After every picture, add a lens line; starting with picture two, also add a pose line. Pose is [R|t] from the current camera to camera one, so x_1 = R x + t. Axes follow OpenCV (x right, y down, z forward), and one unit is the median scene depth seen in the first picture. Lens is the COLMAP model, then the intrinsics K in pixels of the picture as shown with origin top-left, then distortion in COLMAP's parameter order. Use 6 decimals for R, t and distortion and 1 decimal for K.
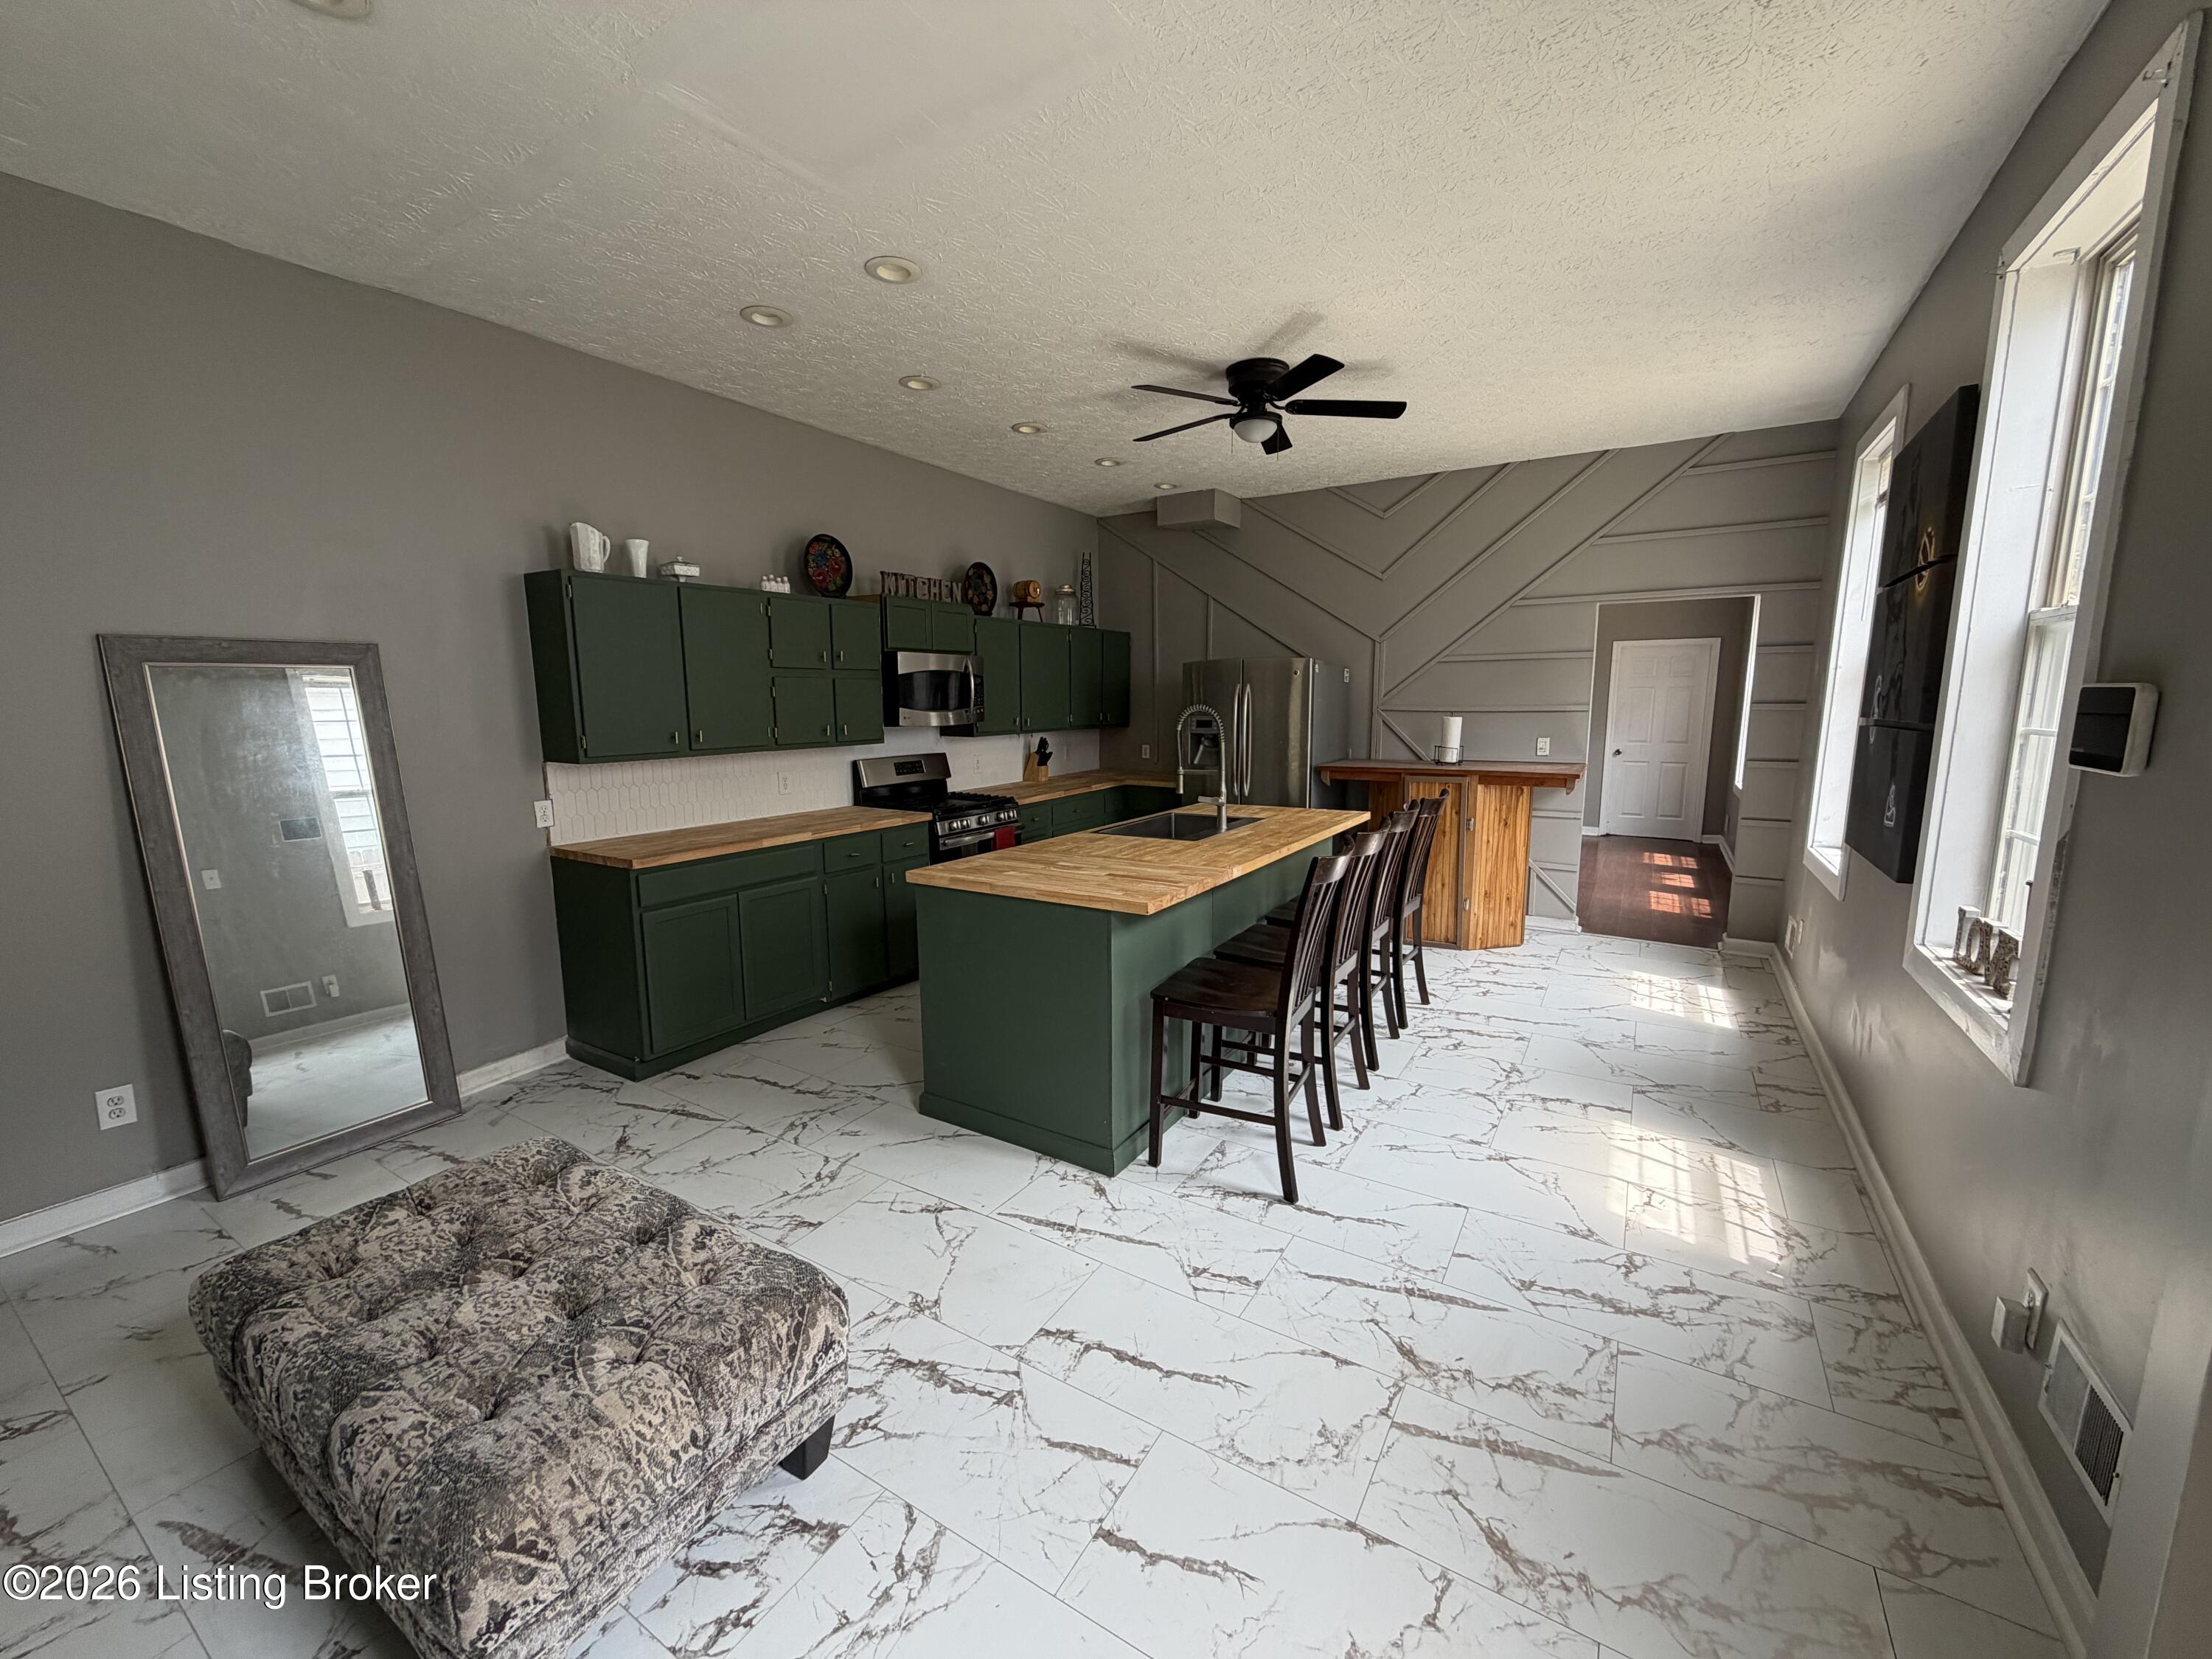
lens RADIAL K [[881.5, 0, 1098.0], [0, 881.5, 831.3], [0, 0, 1]] dist [0.000298, -0.000081]
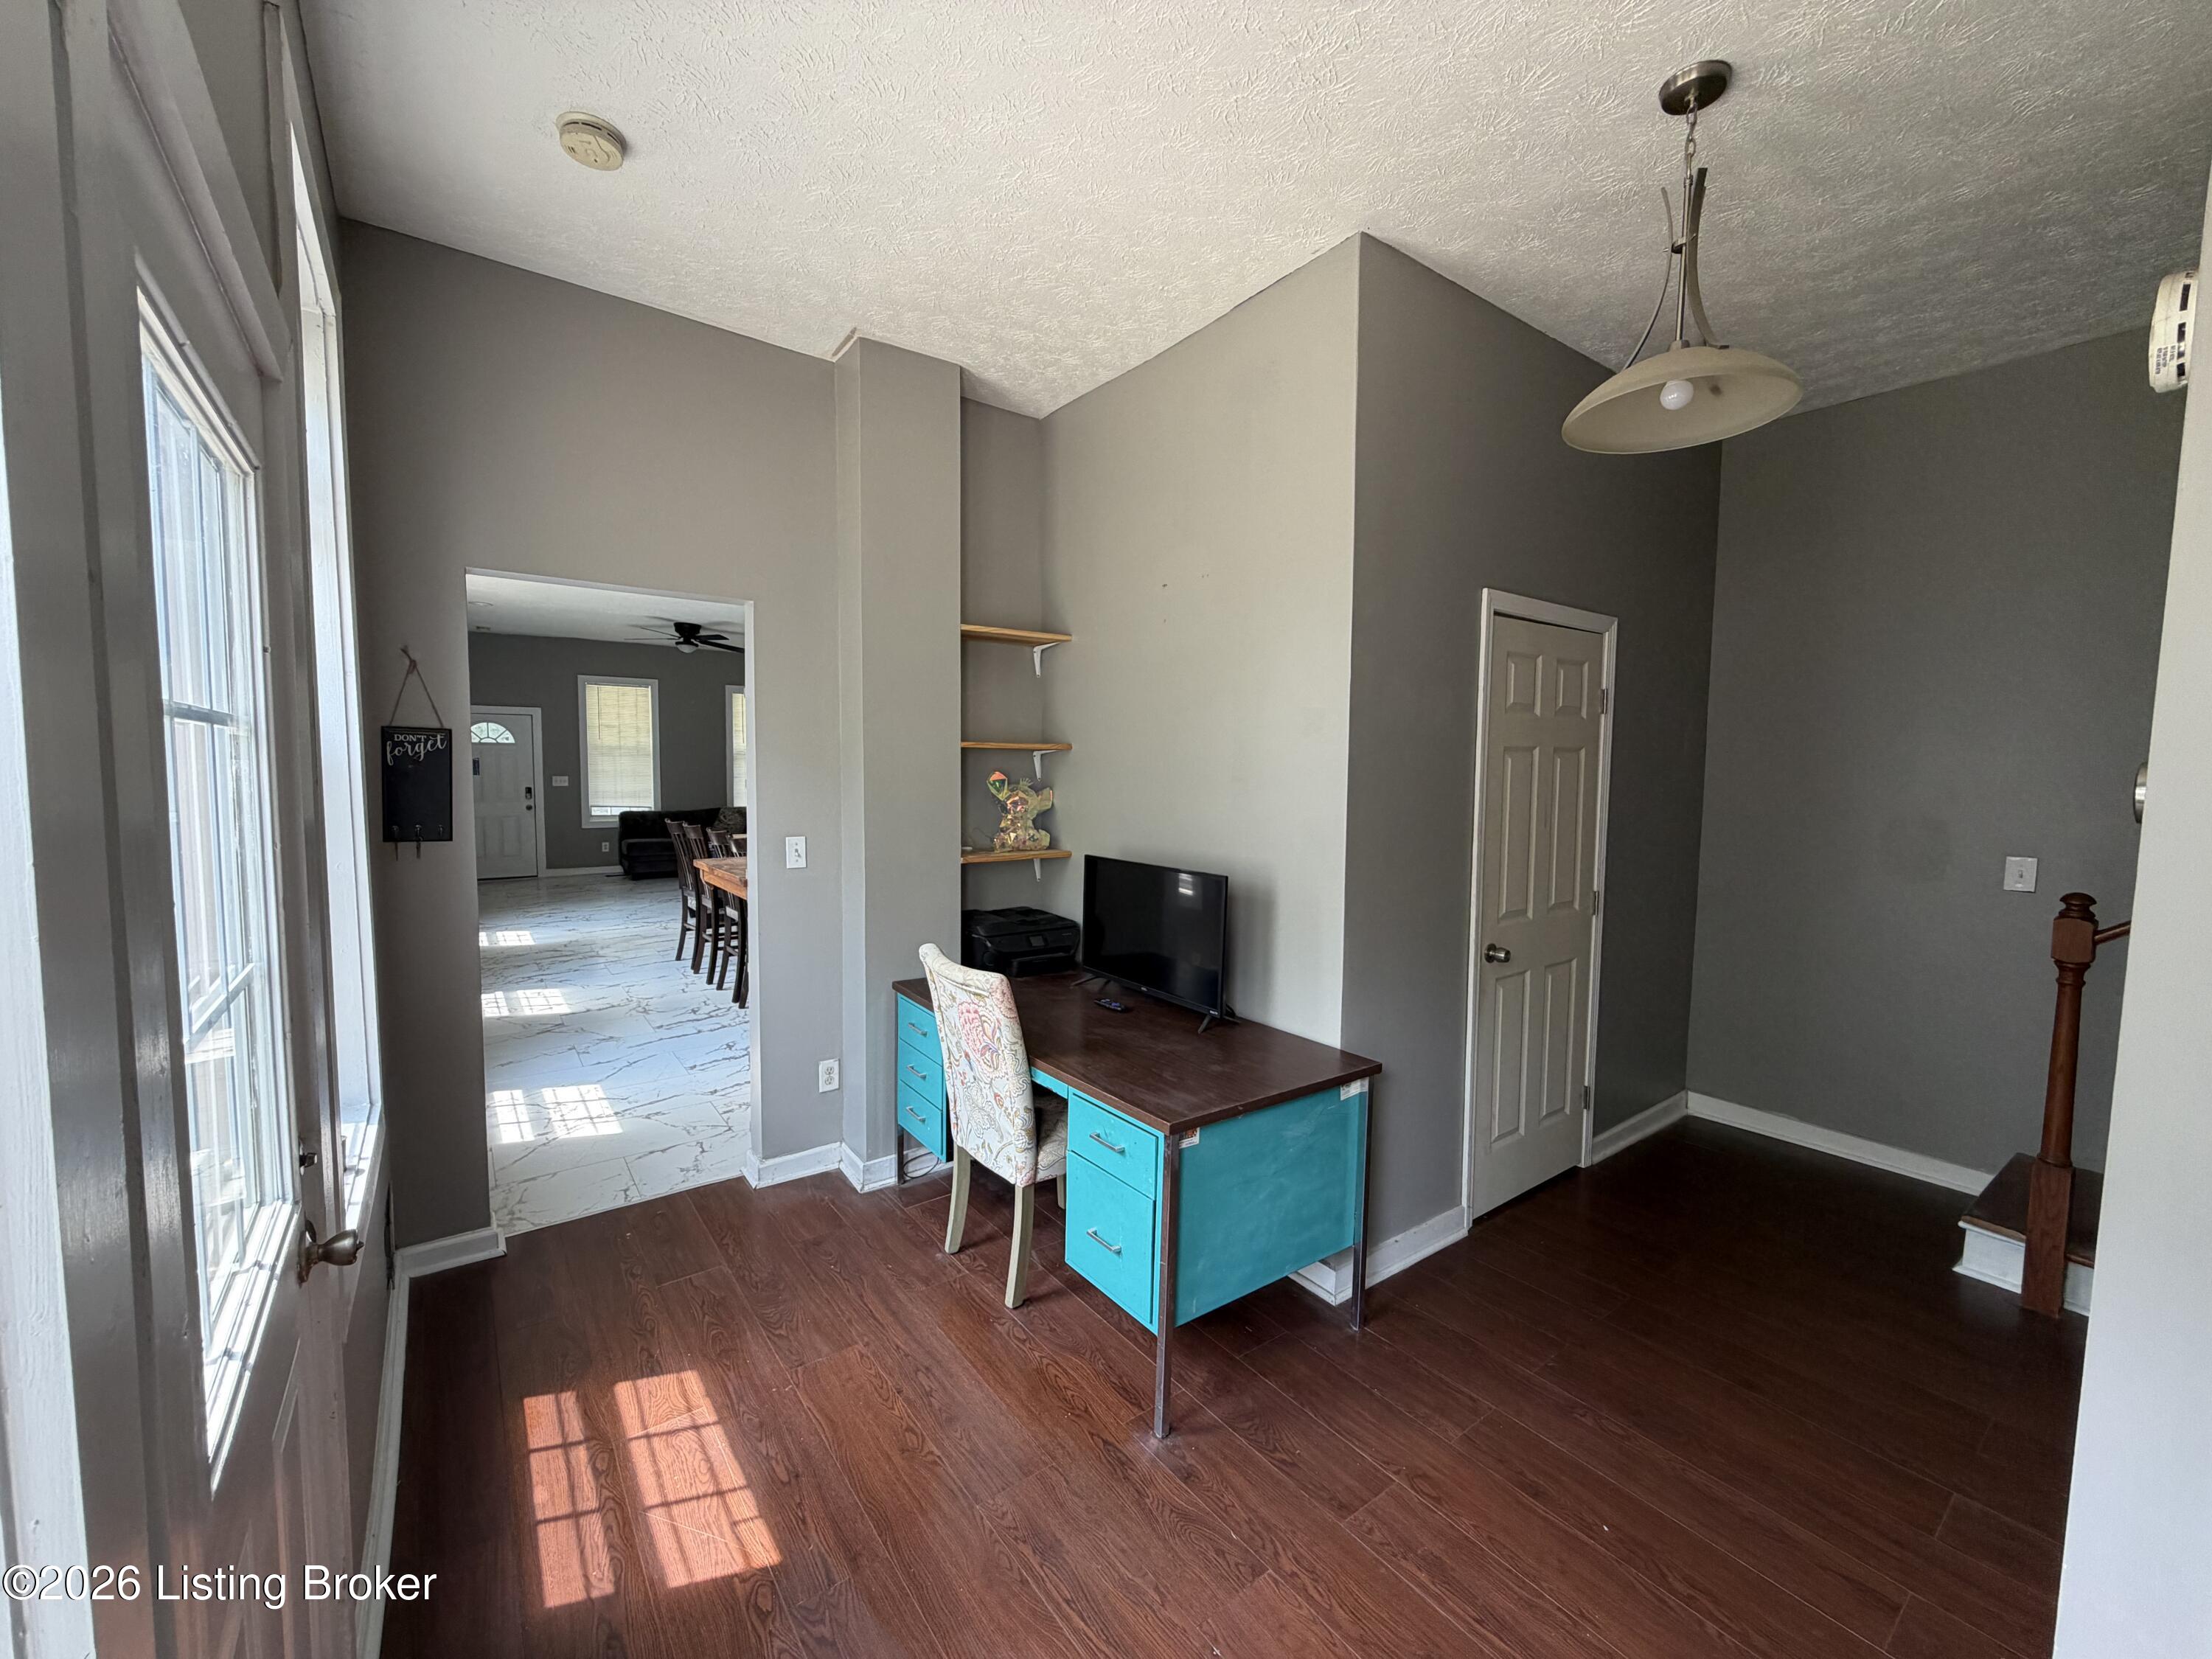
lens RADIAL K [[881.5, 0, 1100.5], [0, 881.5, 827.8], [0, 0, 1]] dist [0.000298, -0.000081]
pose [[-0.364523, 0.071990, -0.928408, 1.146408], [-0.152011, 0.979033, 0.135600, -0.255920], [0.918703, 0.190557, -0.345937, 1.602979]]
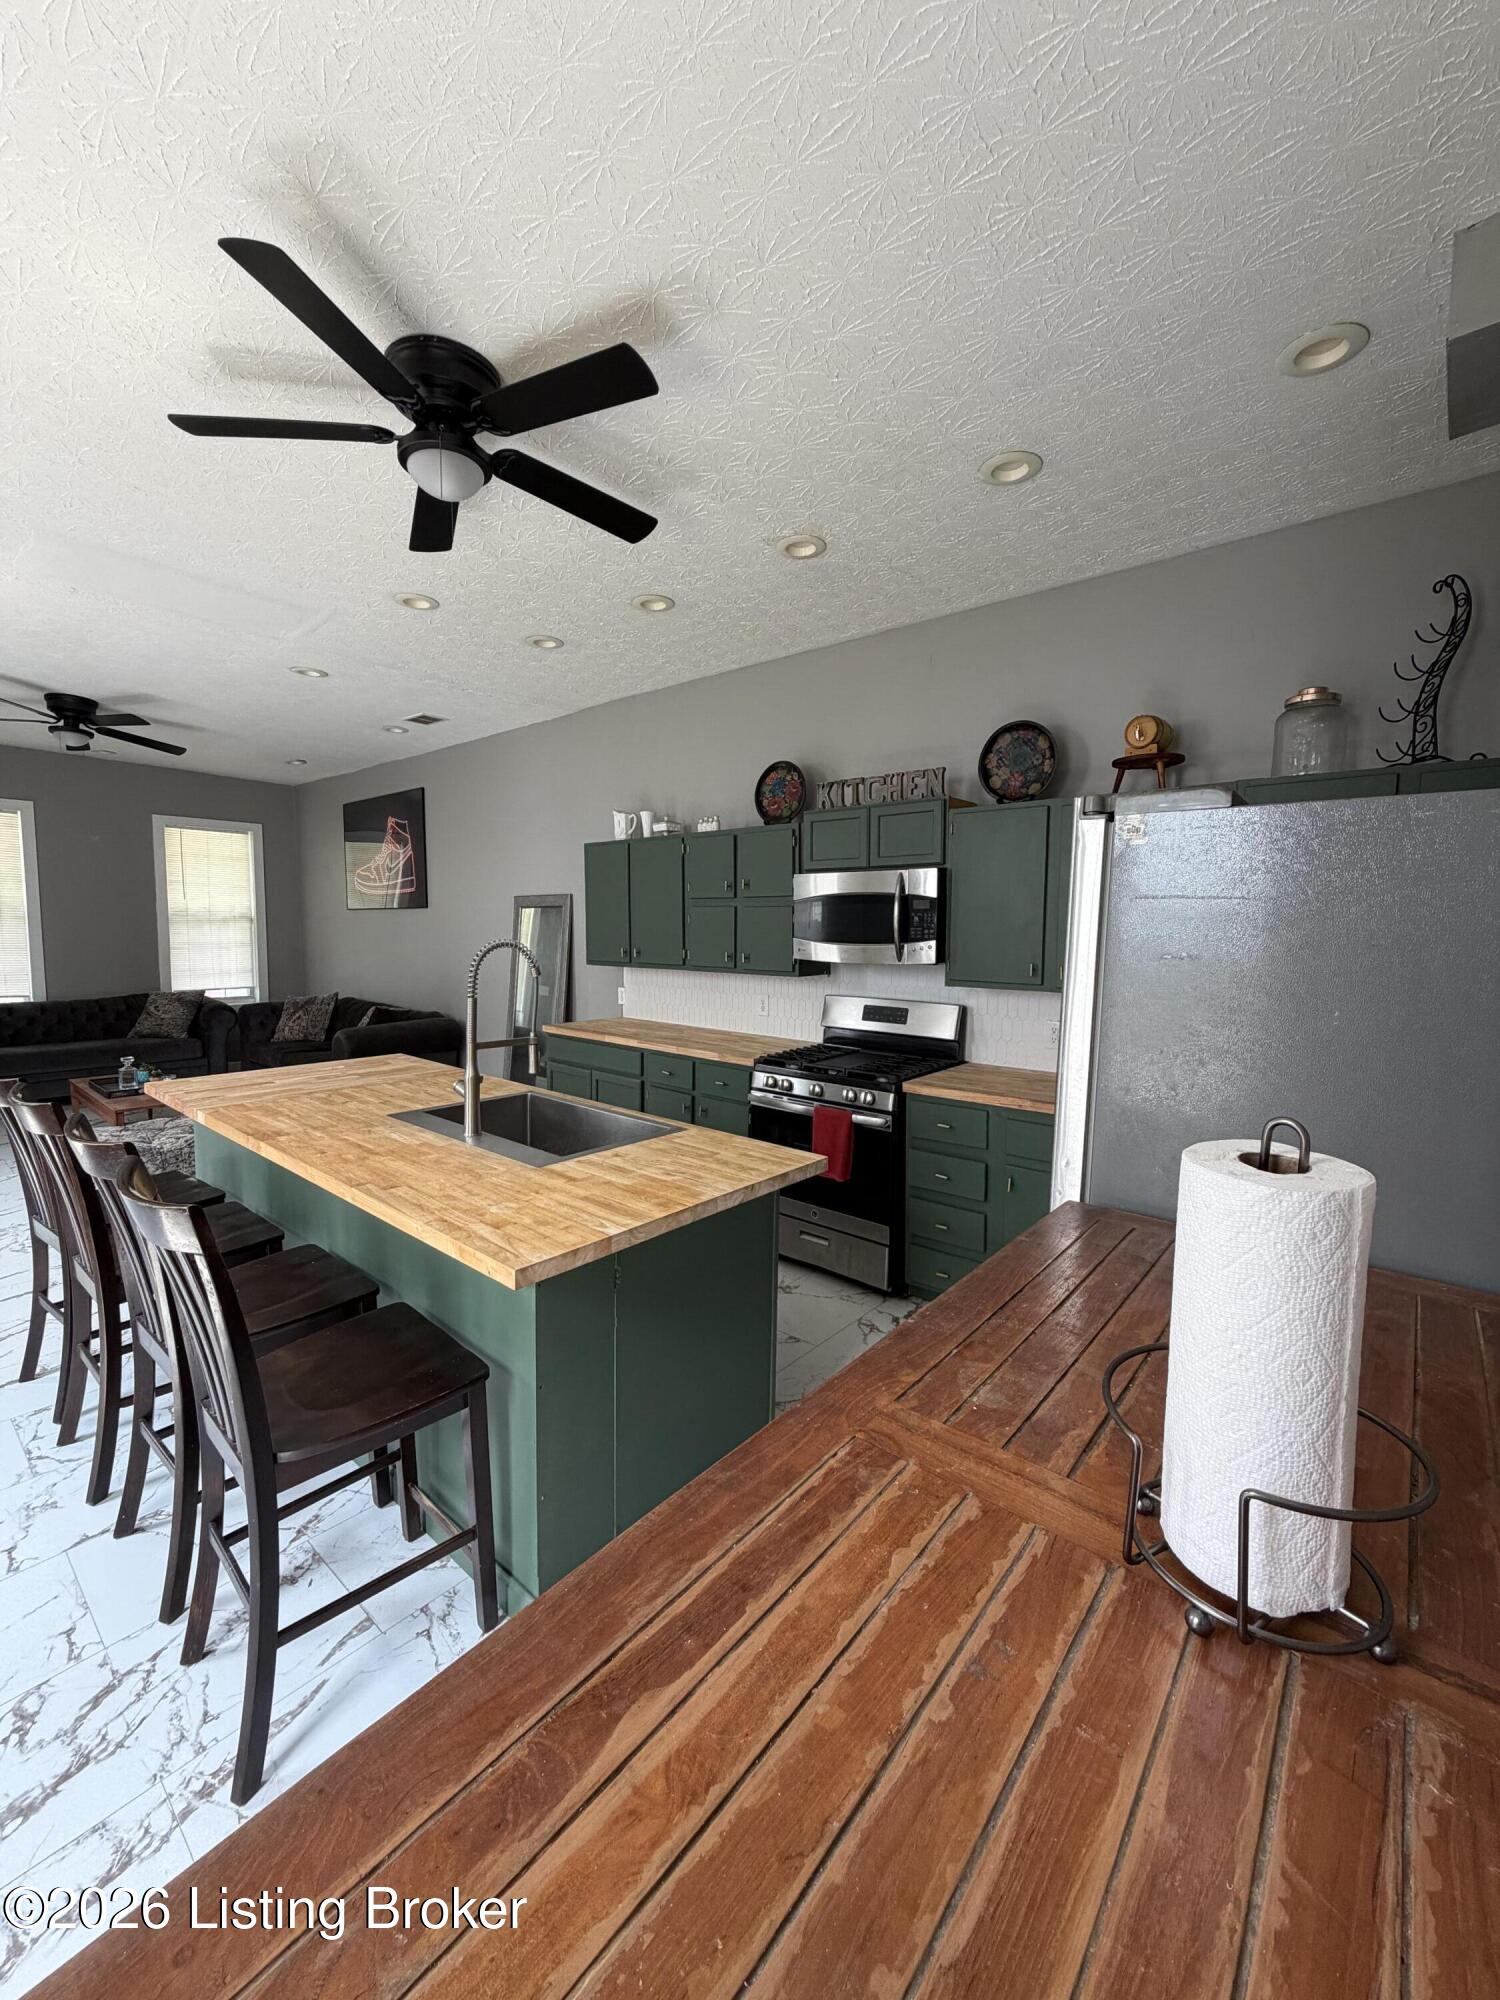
lens RADIAL K [[797.0, 0, 746.6], [0, 797.0, 990.3], [0, 0, 1]] dist [0.000298, -0.000081]
pose [[-0.145262, 0.086970, -0.985563, 0.568811], [-0.158117, 0.981286, 0.109897, -0.169163], [0.976677, 0.171798, -0.128792, 1.069252]]
